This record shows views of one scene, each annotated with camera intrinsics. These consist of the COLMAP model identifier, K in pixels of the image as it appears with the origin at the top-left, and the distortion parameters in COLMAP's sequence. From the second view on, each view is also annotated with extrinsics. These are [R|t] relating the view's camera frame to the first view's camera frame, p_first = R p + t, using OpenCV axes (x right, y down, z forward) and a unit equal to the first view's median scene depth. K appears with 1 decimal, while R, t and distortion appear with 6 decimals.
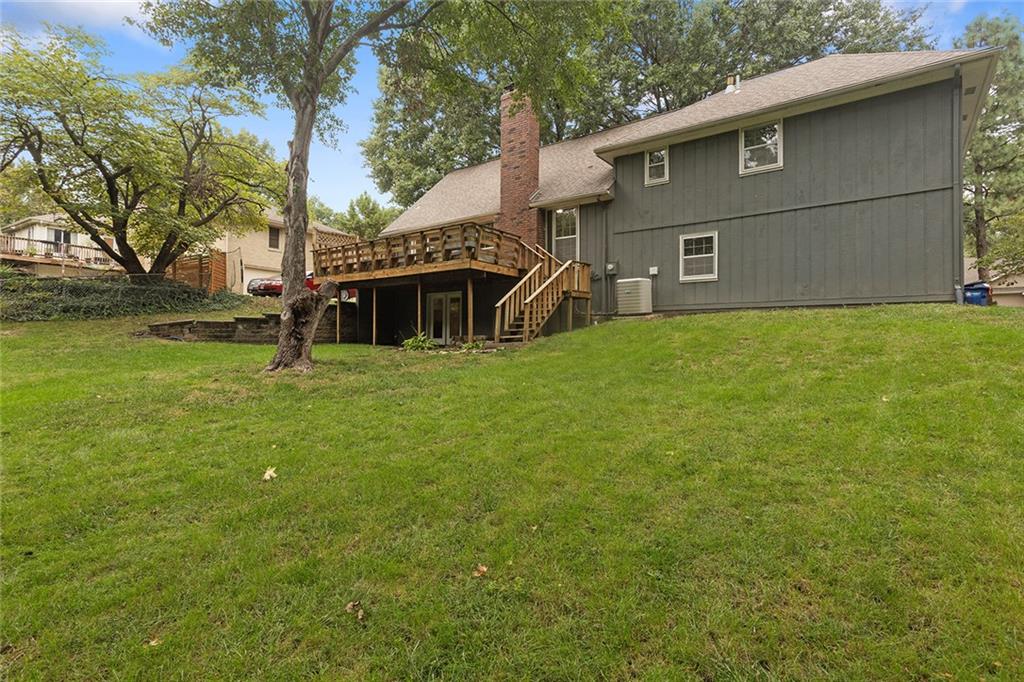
lens RADIAL K [[496.8, 0, 512.0], [0, 496.8, 341.0], [0, 0, 1]] dist [-0.000164, 0.000080]
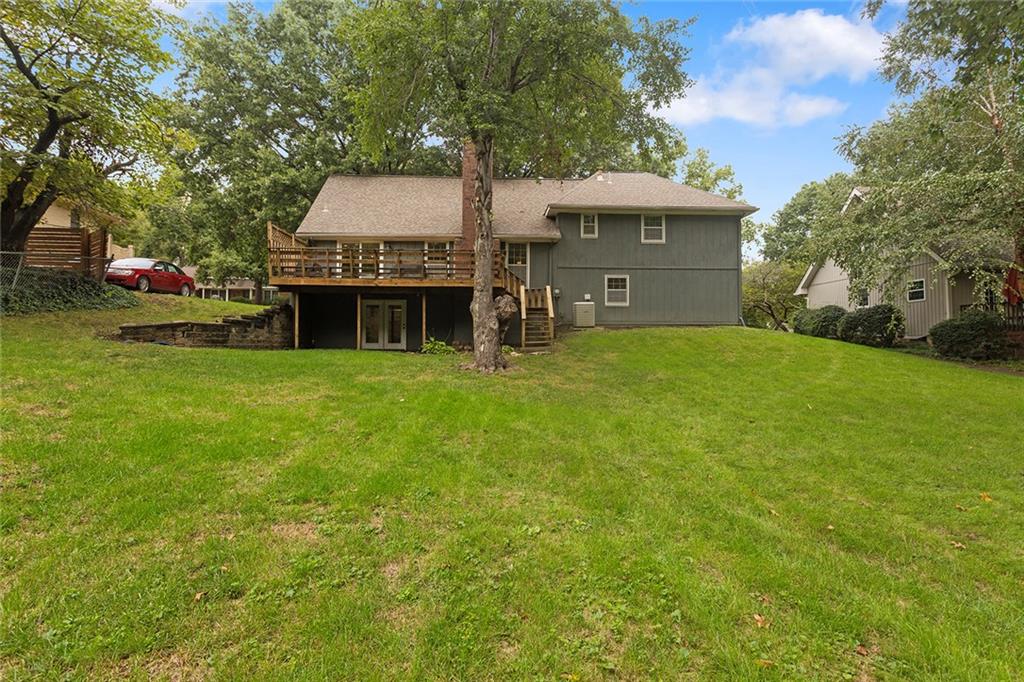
lens RADIAL K [[496.8, 0, 512.0], [0, 496.8, 341.0], [0, 0, 1]] dist [-0.000164, 0.000080]
pose [[0.796247, 0.002539, 0.604967, -0.759909], [0.000955, 0.999985, -0.005454, -0.004315], [-0.604971, 0.004921, 0.796232, -0.026550]]
